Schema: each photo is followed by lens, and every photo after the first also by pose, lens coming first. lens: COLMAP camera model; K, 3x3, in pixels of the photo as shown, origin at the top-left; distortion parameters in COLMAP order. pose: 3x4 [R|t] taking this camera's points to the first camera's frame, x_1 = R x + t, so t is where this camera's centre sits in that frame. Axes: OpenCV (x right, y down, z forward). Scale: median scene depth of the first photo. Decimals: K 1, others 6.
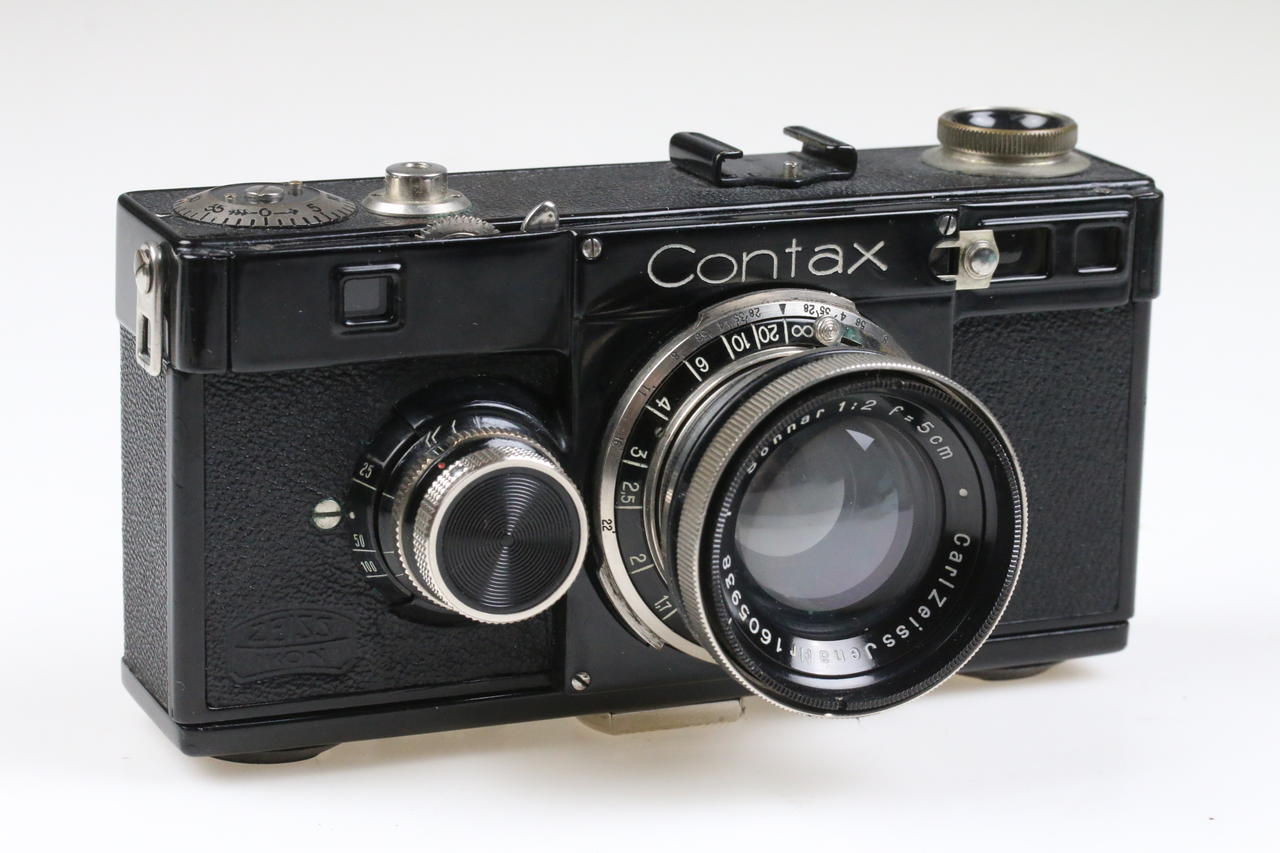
lens RADIAL K [[3881.8, 0, 640.0], [0, 3881.8, 426.5], [0, 0, 1]] dist [0.058126, 0.181956]
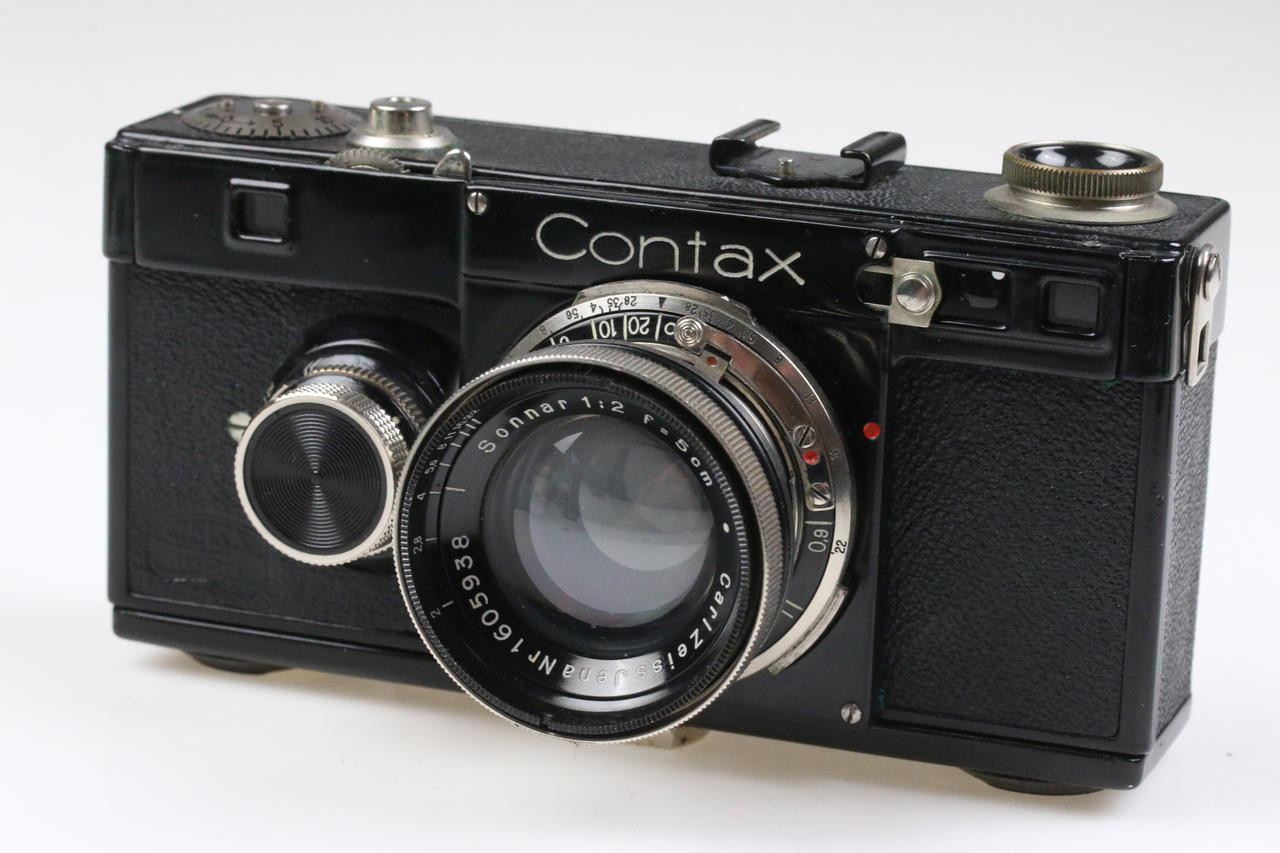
lens RADIAL K [[3881.8, 0, 640.0], [0, 3881.8, 426.5], [0, 0, 1]] dist [0.058126, 0.181956]
pose [[0.752299, 0.176448, -0.634753, 0.620707], [-0.194925, 0.979945, 0.041382, -0.038375], [0.629325, 0.092597, 0.771606, 0.285261]]
